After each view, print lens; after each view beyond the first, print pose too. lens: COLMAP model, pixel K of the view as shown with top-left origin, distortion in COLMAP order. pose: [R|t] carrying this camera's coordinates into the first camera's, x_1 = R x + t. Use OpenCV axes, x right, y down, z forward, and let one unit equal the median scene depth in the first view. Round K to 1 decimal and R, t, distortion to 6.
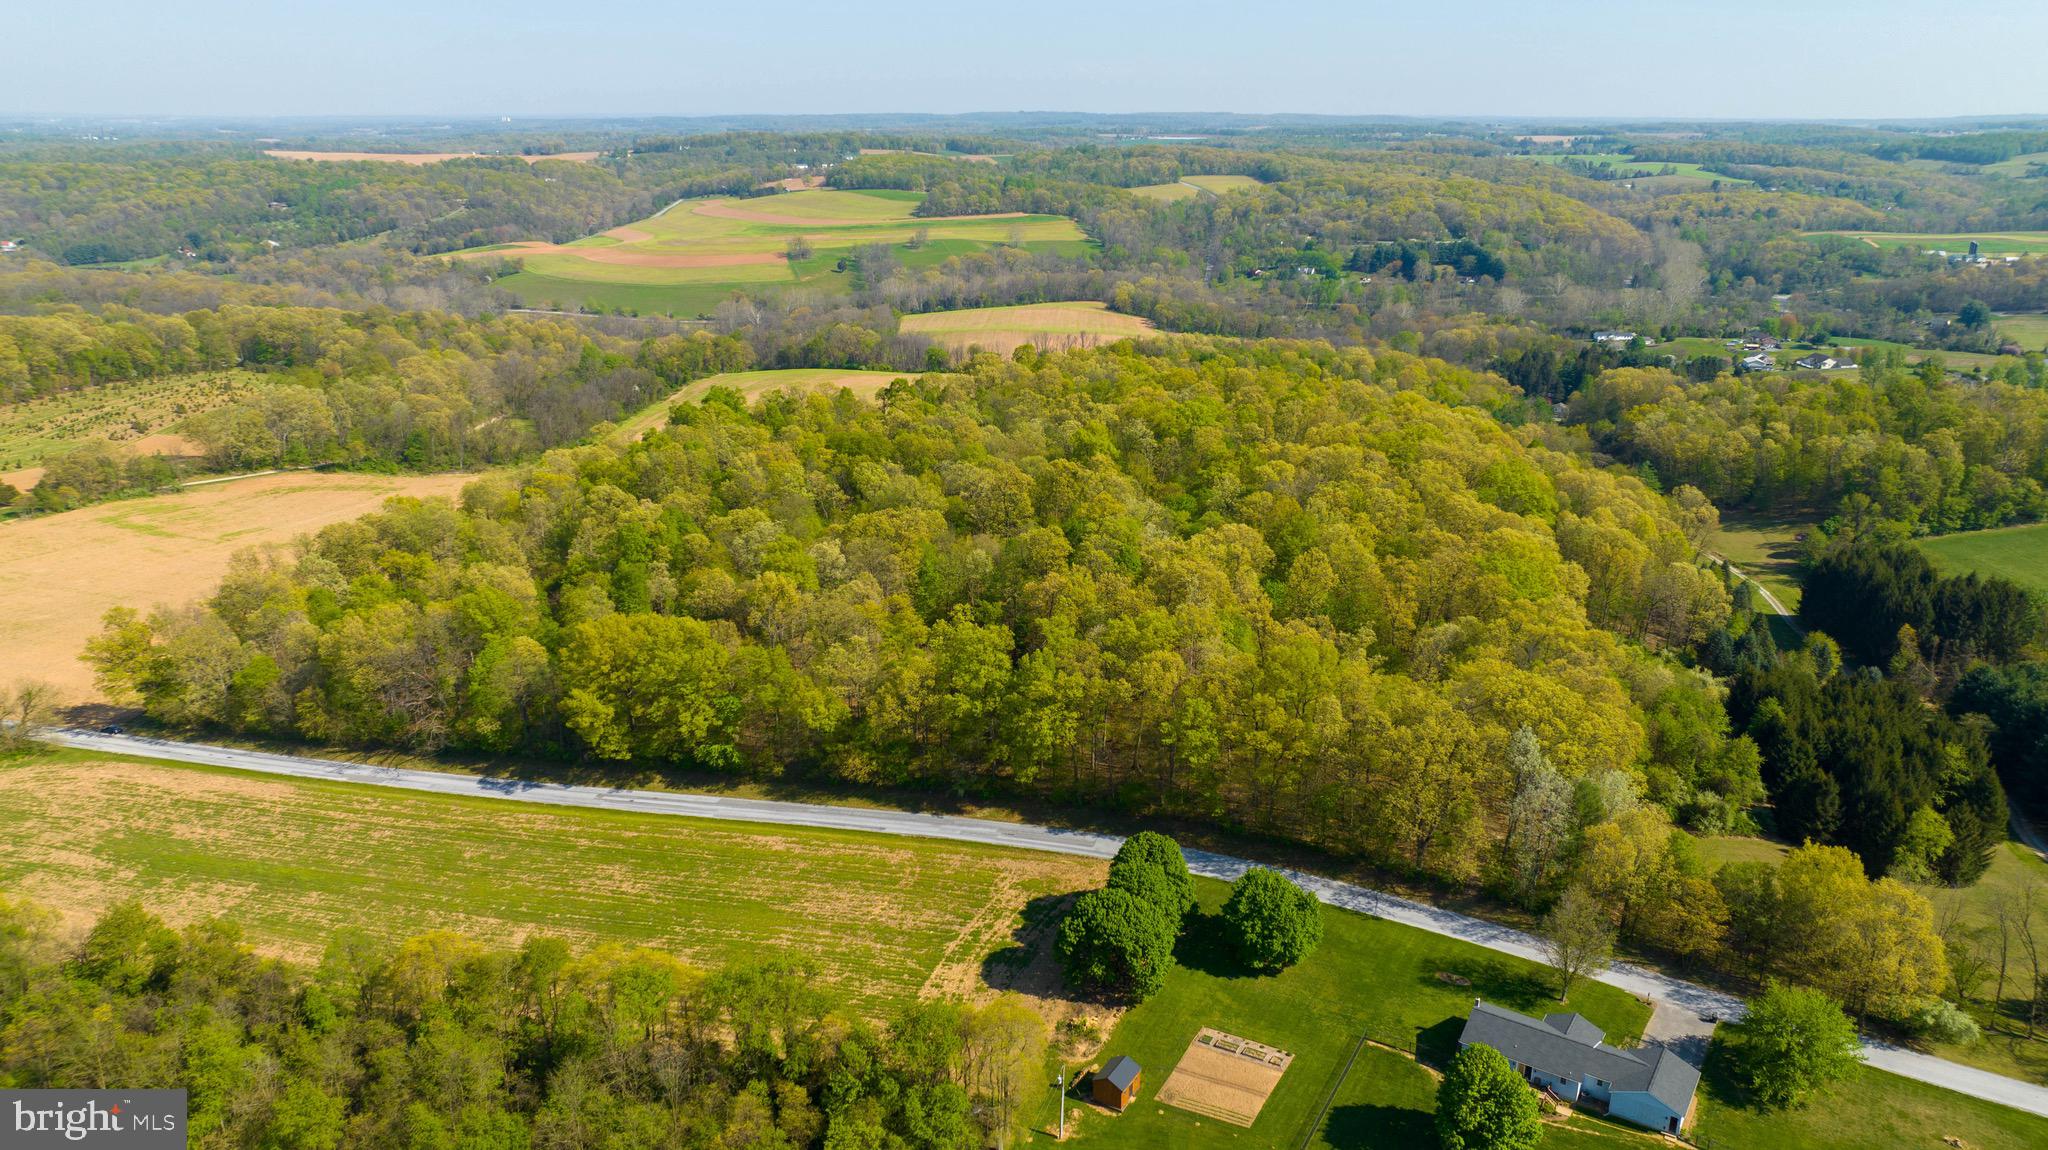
lens RADIAL K [[1440.7, 0, 1032.0], [0, 1440.7, 570.4], [0, 0, 1]] dist [-0.037986, 0.039342]
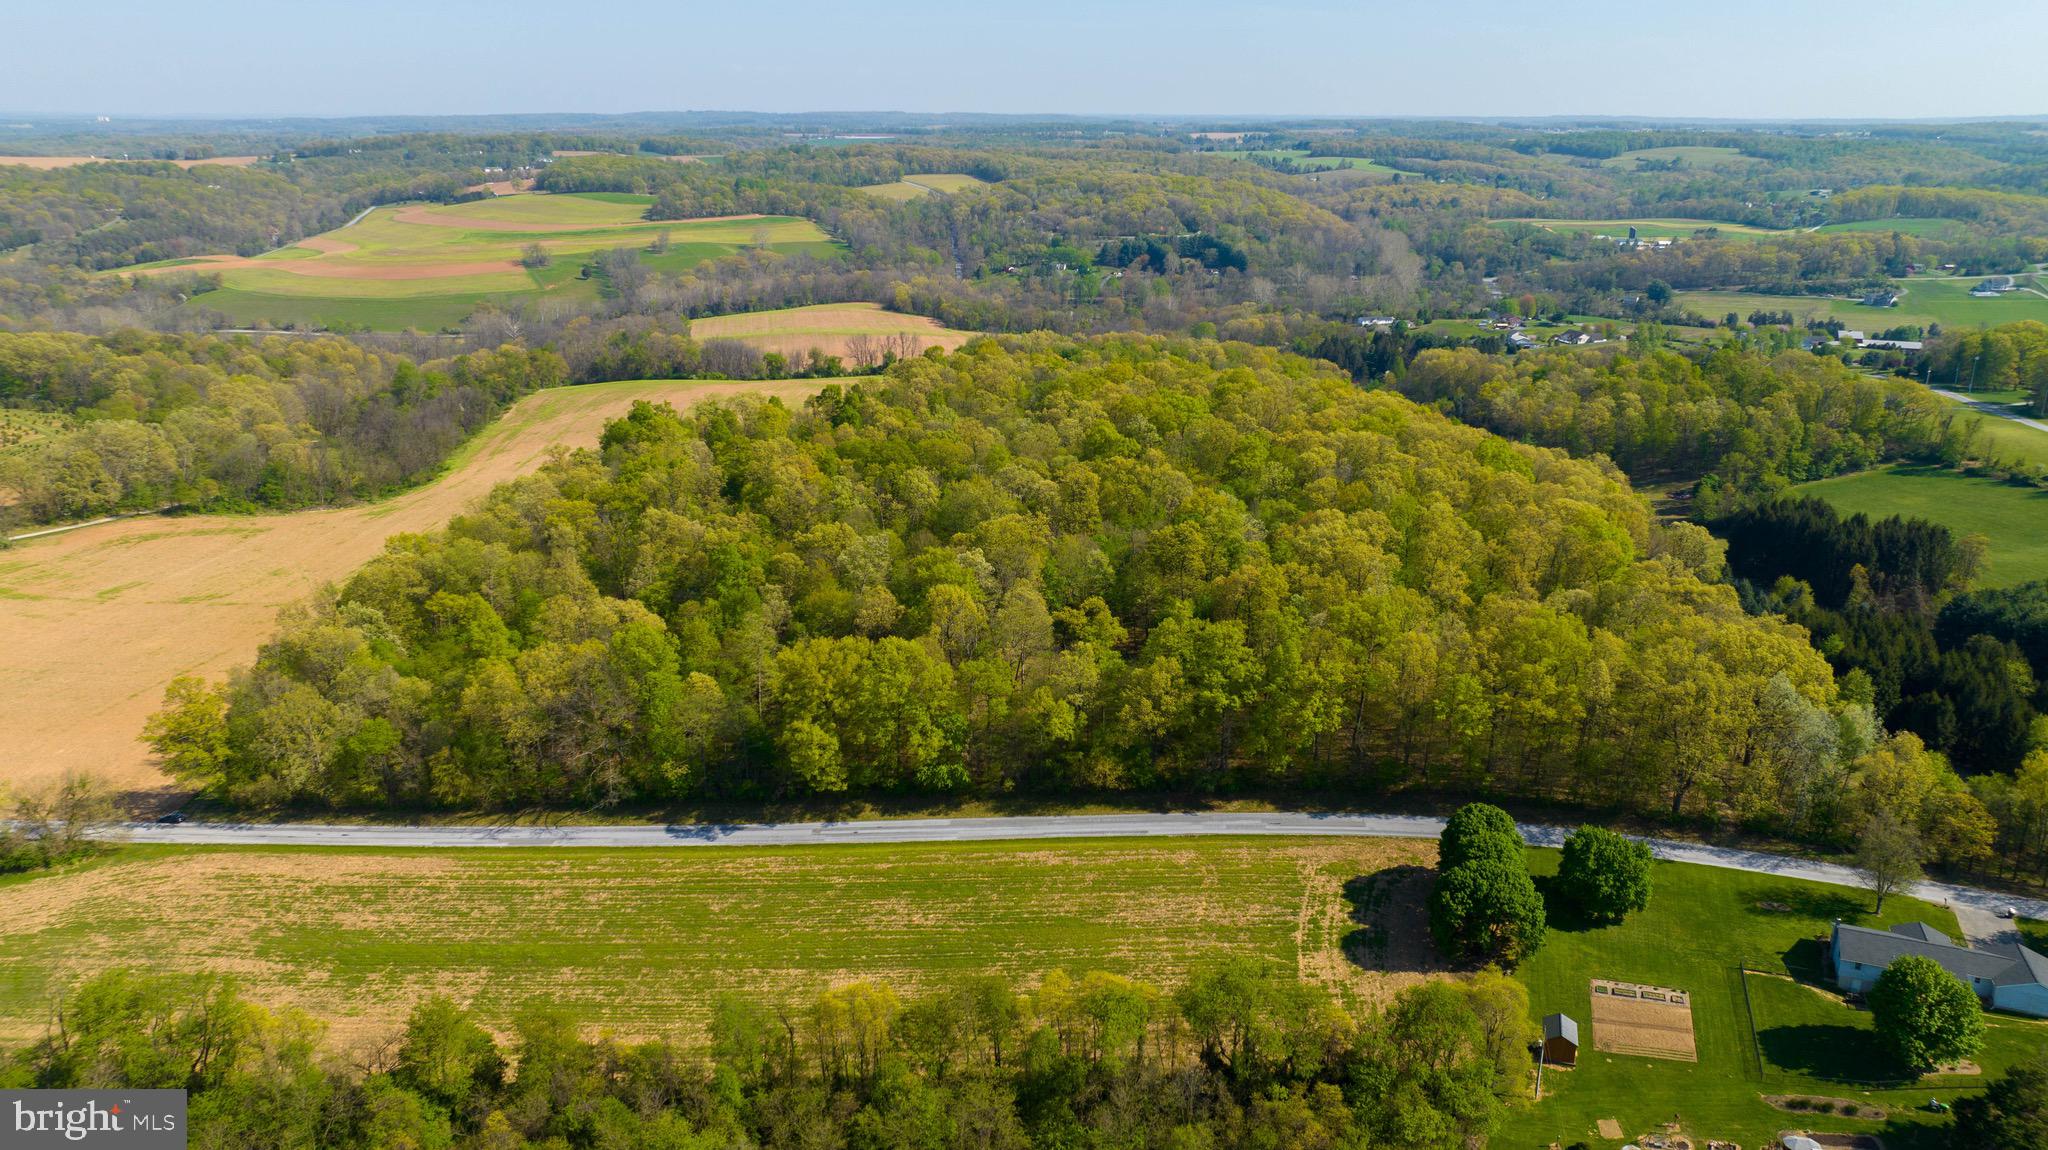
lens RADIAL K [[1440.7, 0, 1032.0], [0, 1440.7, 570.4], [0, 0, 1]] dist [-0.037986, 0.039342]
pose [[0.974849, -0.067009, 0.212553, -0.061659], [0.066896, 0.997730, 0.007734, -0.002266], [-0.212589, 0.006680, 0.977119, 0.006919]]
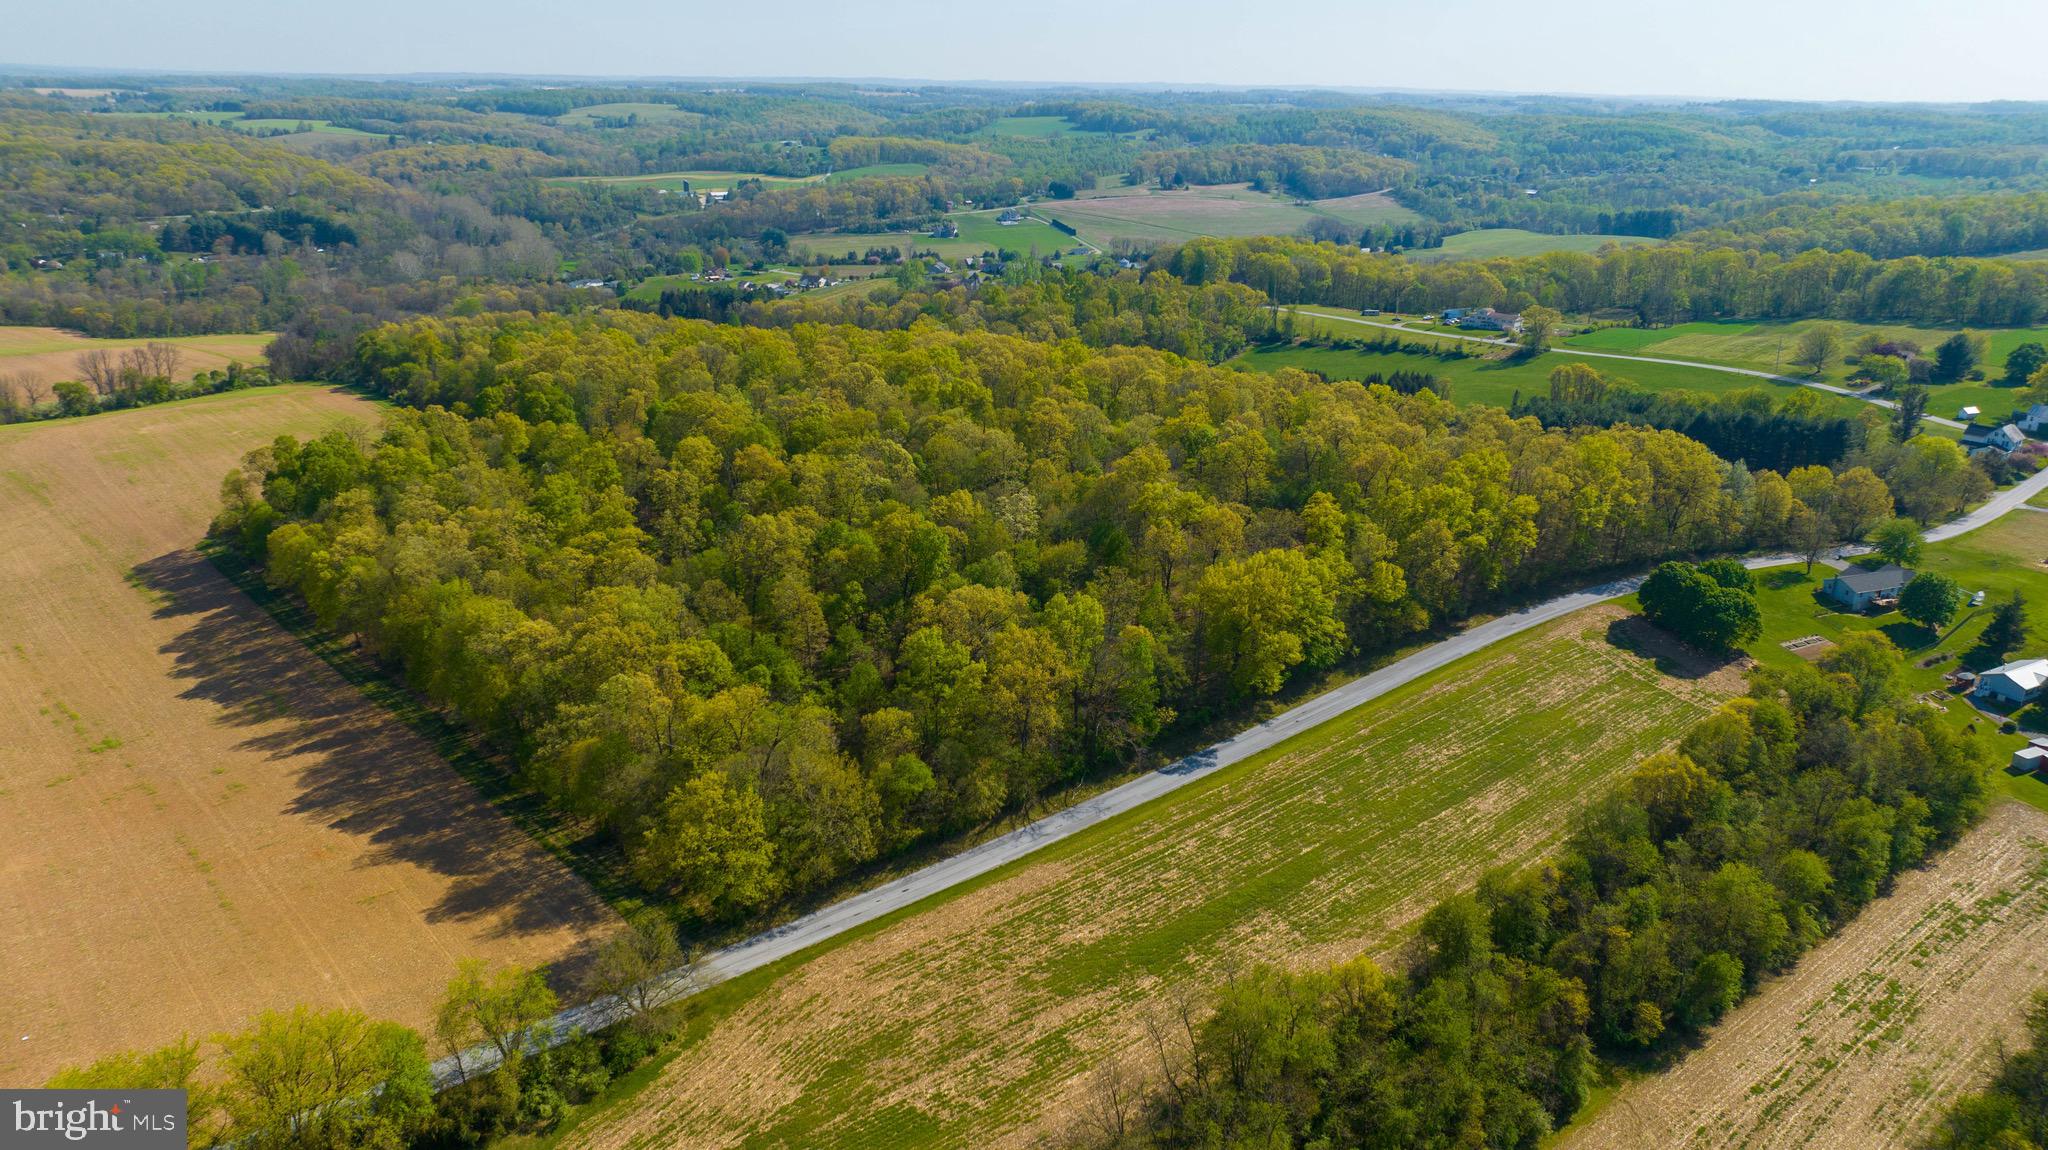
lens RADIAL K [[1440.7, 0, 1032.0], [0, 1440.7, 570.4], [0, 0, 1]] dist [-0.037986, 0.039342]
pose [[0.572681, -0.257892, 0.778157, -0.210701], [0.234825, 0.961058, 0.145690, -0.027191], [-0.785426, 0.099297, 0.610939, 0.082872]]
